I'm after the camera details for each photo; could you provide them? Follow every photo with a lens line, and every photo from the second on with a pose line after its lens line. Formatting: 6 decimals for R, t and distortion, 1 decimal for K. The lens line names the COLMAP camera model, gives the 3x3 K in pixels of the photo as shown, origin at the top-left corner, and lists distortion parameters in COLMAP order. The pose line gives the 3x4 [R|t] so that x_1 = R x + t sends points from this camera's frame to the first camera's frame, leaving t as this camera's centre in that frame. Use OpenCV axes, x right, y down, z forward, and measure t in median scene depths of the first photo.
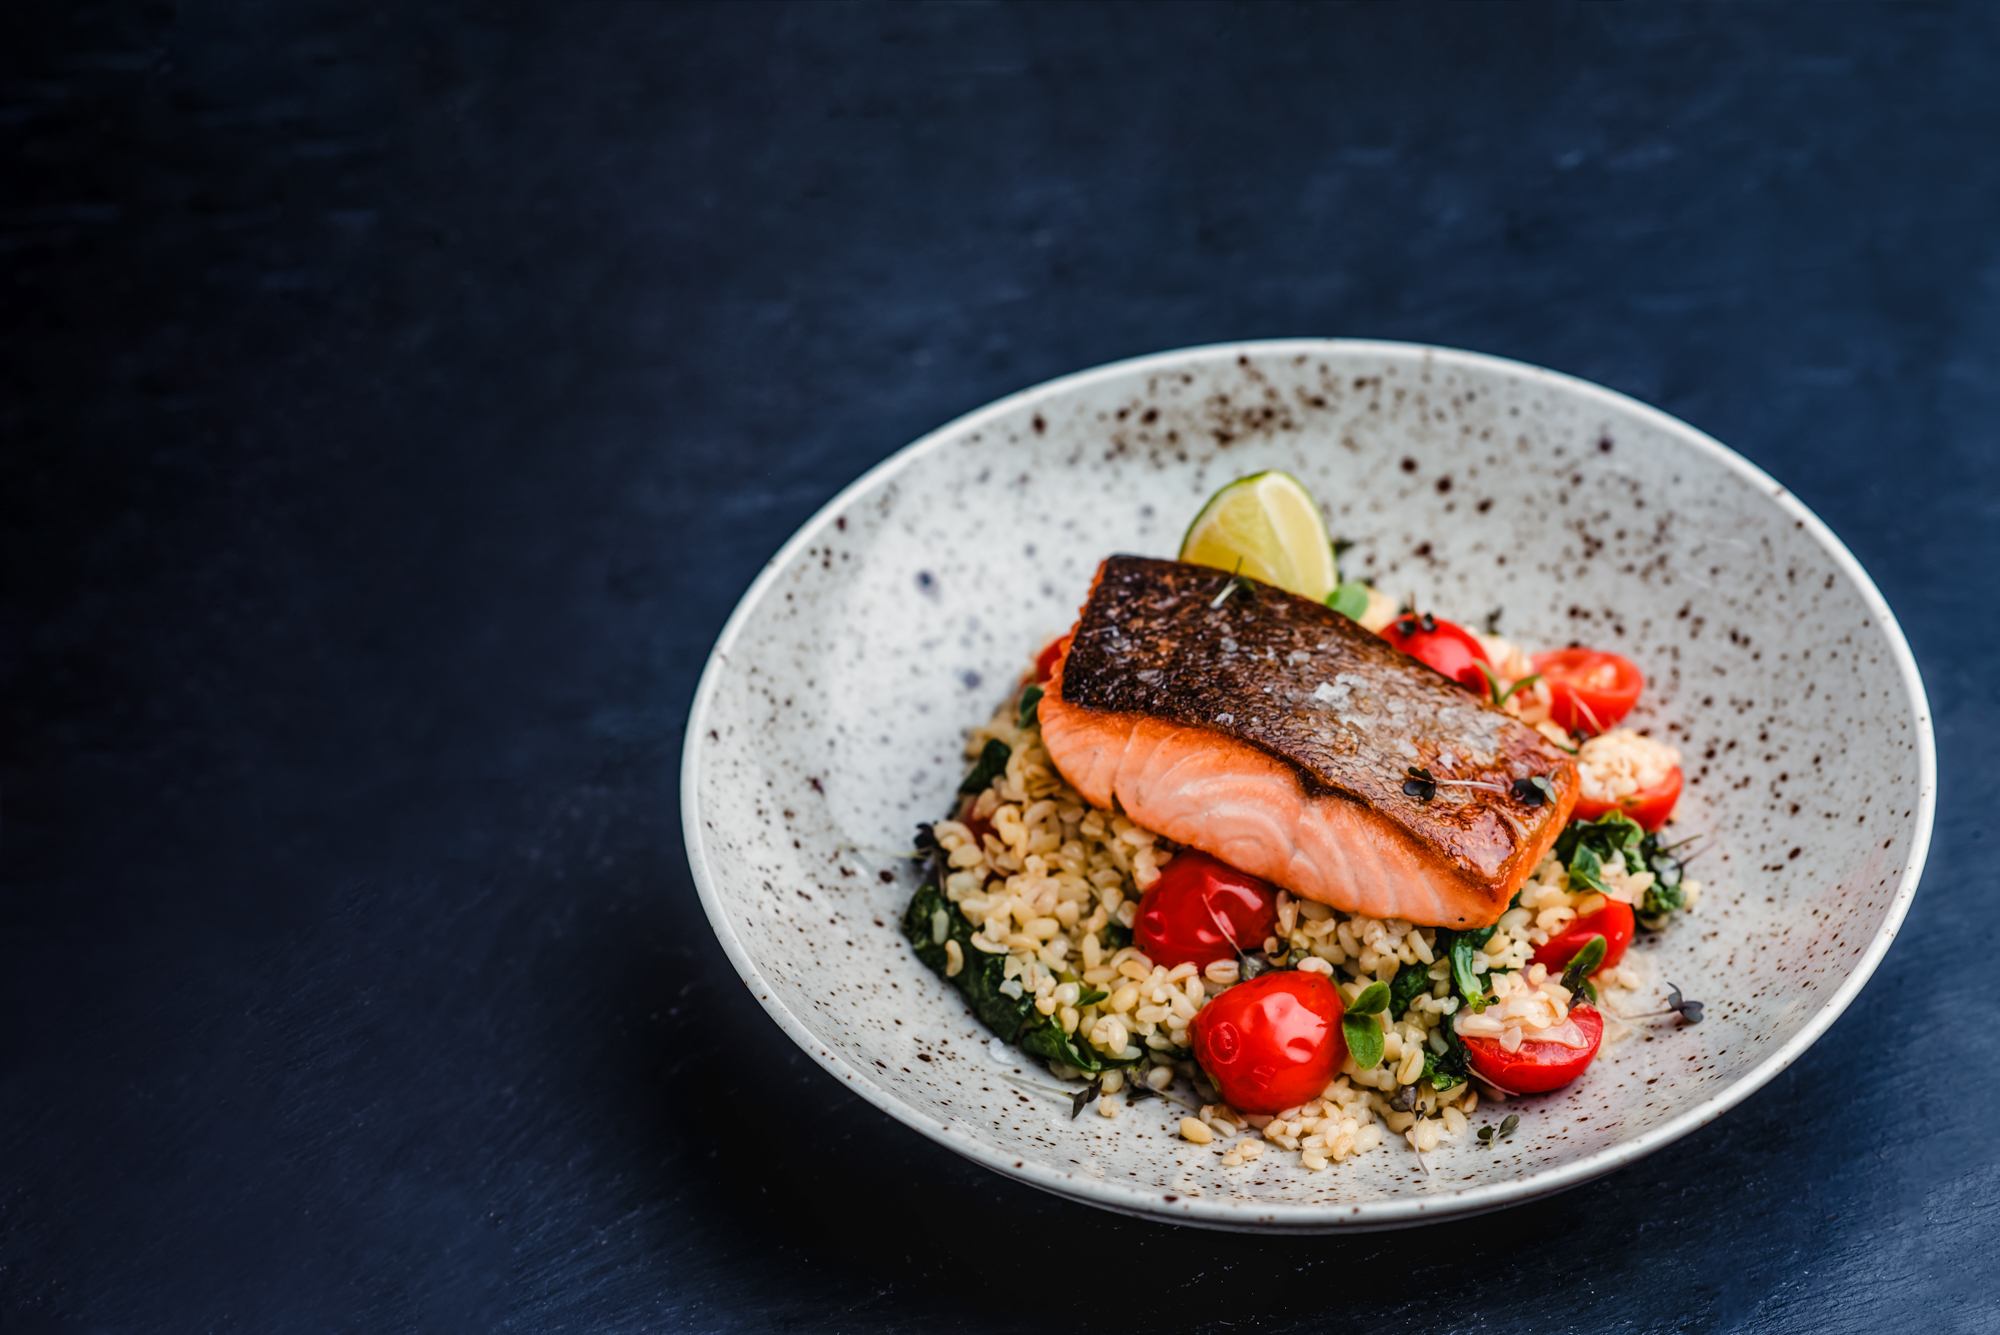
lens RADIAL K [[6720.4, 0, 1000.0], [0, 6720.4, 667.5], [0, 0, 1]] dist [-0.072378, 2.120273]
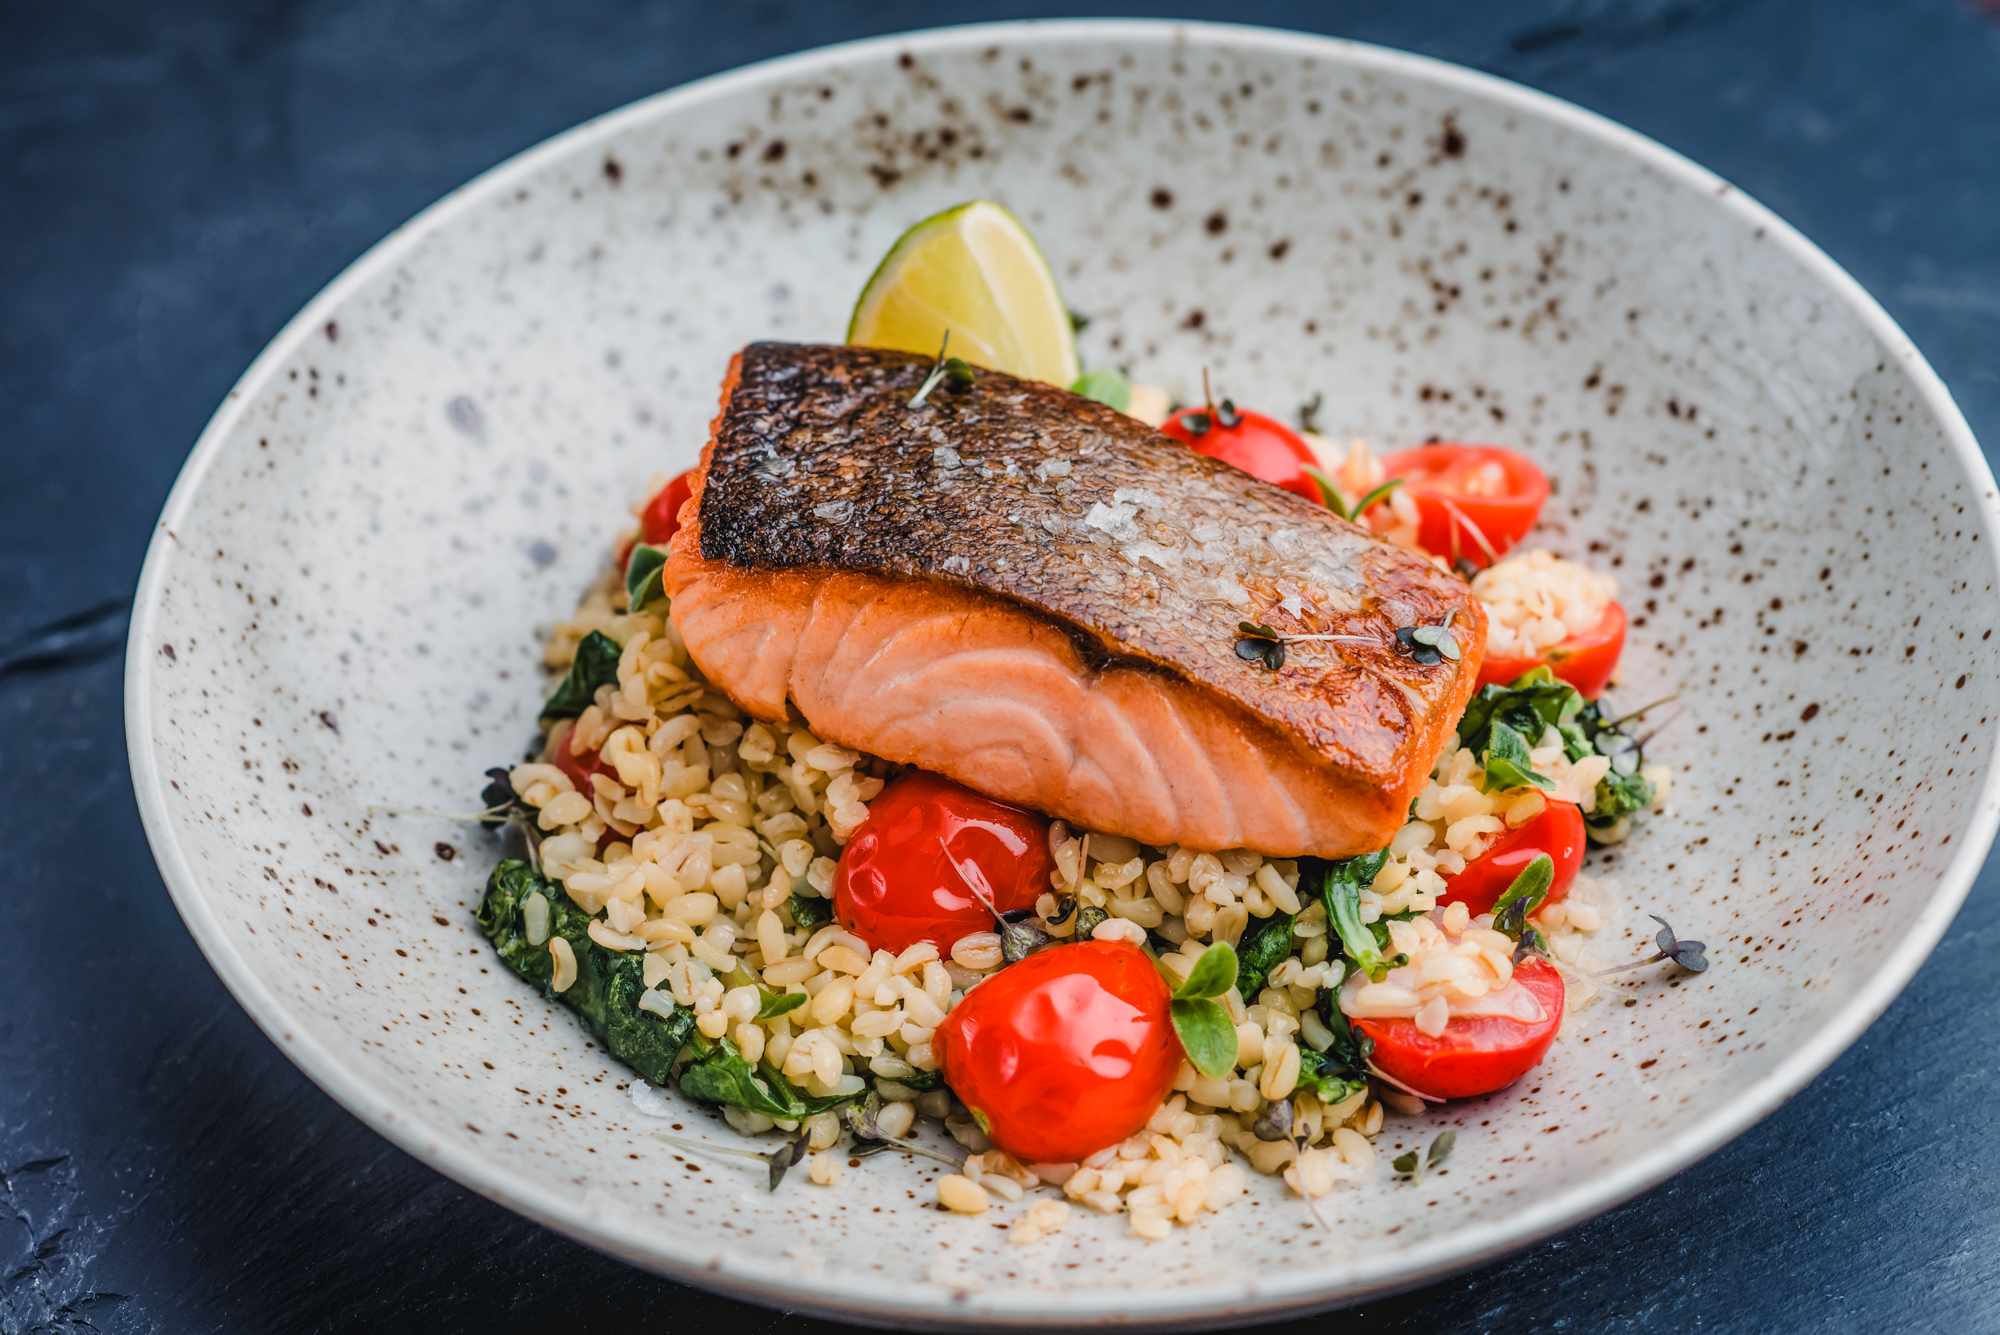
lens RADIAL K [[6720.4, 0, 1000.0], [0, 6720.4, 667.5], [0, 0, 1]] dist [-0.072378, 2.120273]
pose [[0.990737, -0.069541, 0.116638, -0.038856], [0.072788, 0.997063, -0.023804, 0.033080], [-0.114640, 0.032073, 0.992889, 0.344250]]
